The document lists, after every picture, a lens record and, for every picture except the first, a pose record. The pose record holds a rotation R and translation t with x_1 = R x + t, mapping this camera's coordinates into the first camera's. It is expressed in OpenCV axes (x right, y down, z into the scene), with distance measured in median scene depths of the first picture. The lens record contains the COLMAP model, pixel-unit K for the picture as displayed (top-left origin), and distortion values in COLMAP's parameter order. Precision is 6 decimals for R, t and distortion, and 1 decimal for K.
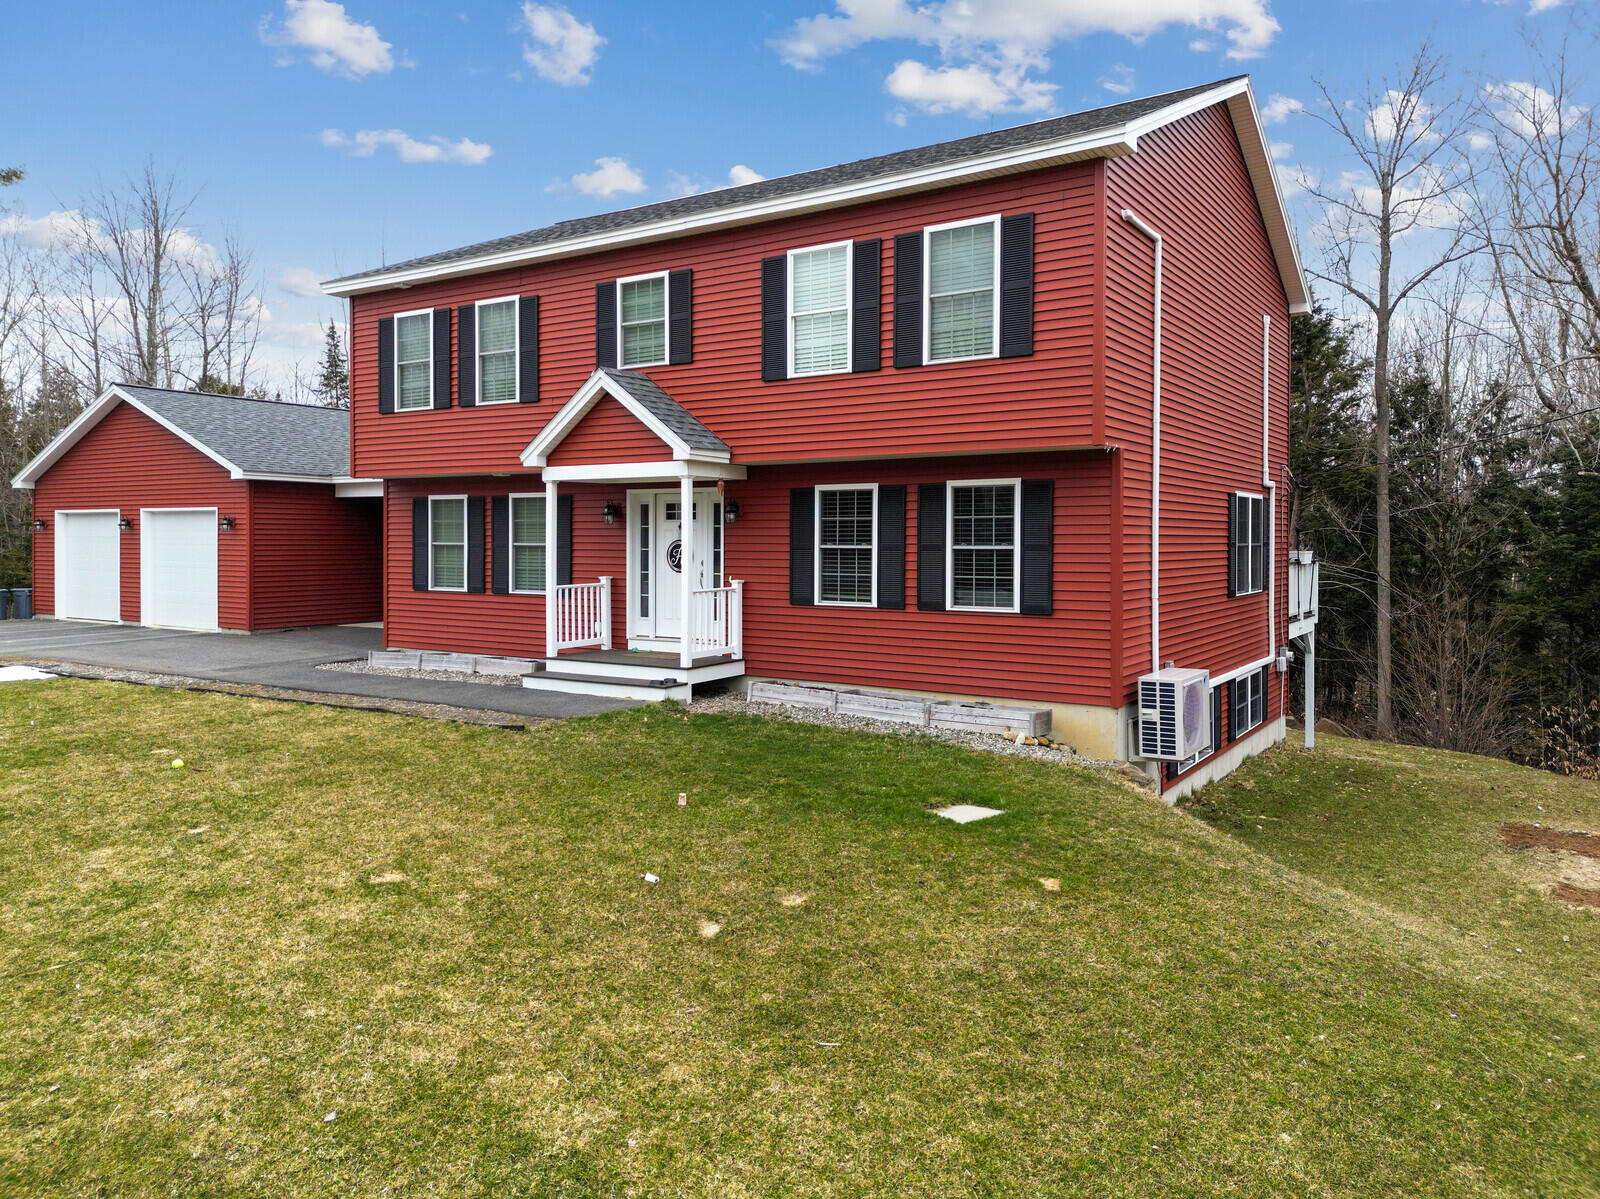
lens RADIAL K [[1126.9, 0, 798.2], [0, 1126.9, 587.7], [0, 0, 1]] dist [0.090332, -0.008601]
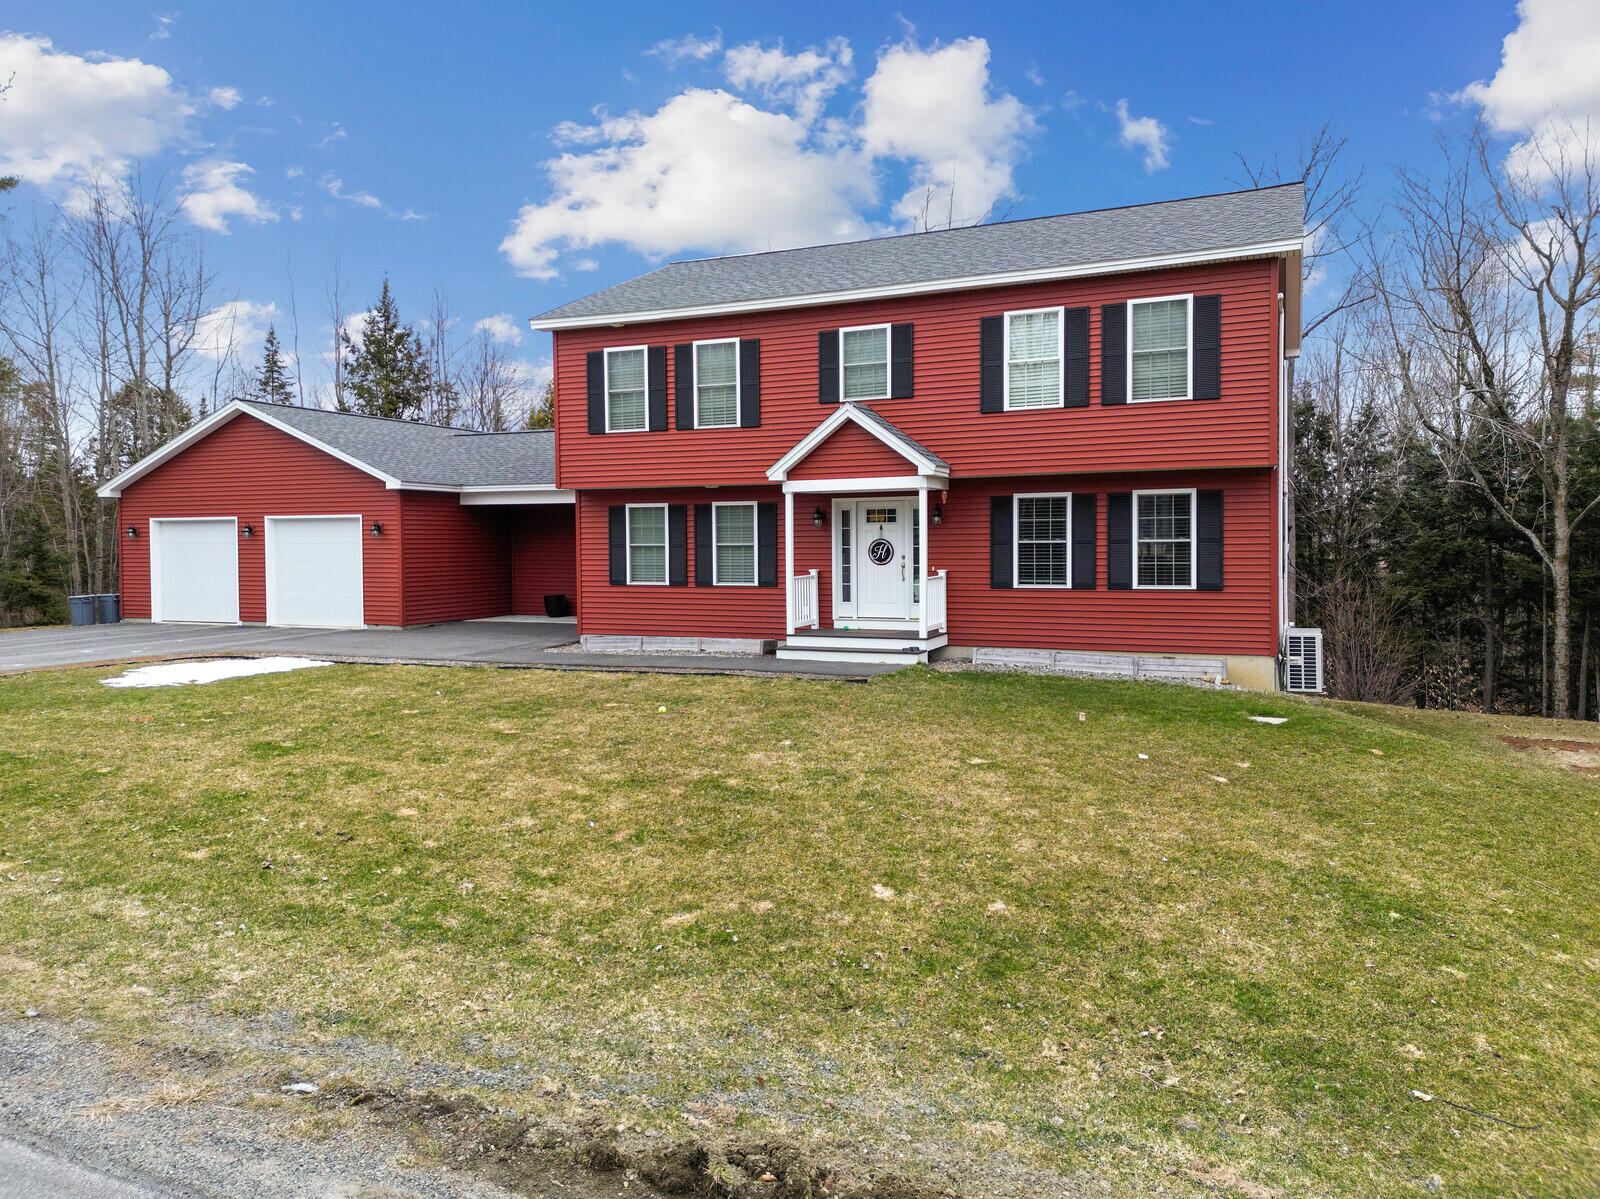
lens RADIAL K [[1126.9, 0, 801.3], [0, 1126.9, 599.5], [0, 0, 1]] dist [0.090332, -0.008601]
pose [[0.986289, -0.018308, 0.164010, -0.407693], [0.017028, 0.999813, 0.009210, 0.011884], [-0.164148, -0.006291, 0.986416, -0.211977]]
